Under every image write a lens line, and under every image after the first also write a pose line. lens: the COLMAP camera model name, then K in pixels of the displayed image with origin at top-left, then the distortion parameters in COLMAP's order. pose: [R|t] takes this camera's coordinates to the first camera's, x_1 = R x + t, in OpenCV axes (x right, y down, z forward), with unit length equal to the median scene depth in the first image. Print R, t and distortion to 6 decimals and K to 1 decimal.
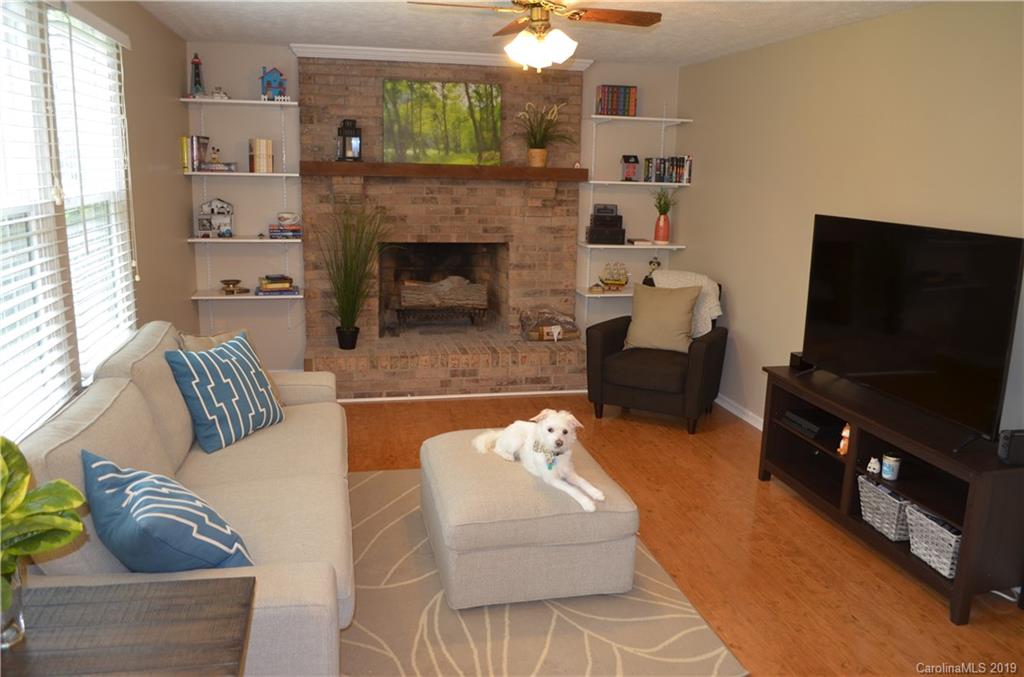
lens RADIAL K [[806.1, 0, 519.3], [0, 806.1, 344.3], [0, 0, 1]] dist [-0.072350, 0.004455]
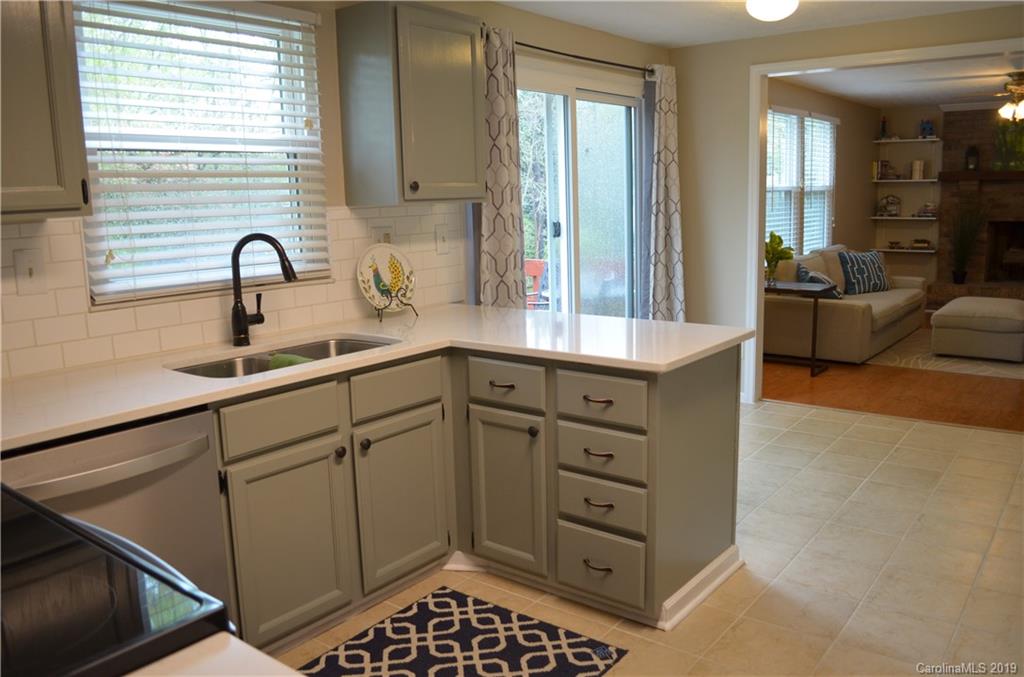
lens RADIAL K [[806.1, 0, 519.3], [0, 806.1, 340.3], [0, 0, 1]] dist [-0.072350, 0.004455]
pose [[0.634455, 0.095890, -0.766989, 0.479564], [-0.125968, 0.991837, 0.019800, 0.207333], [0.762627, 0.084054, 0.641355, -0.737173]]
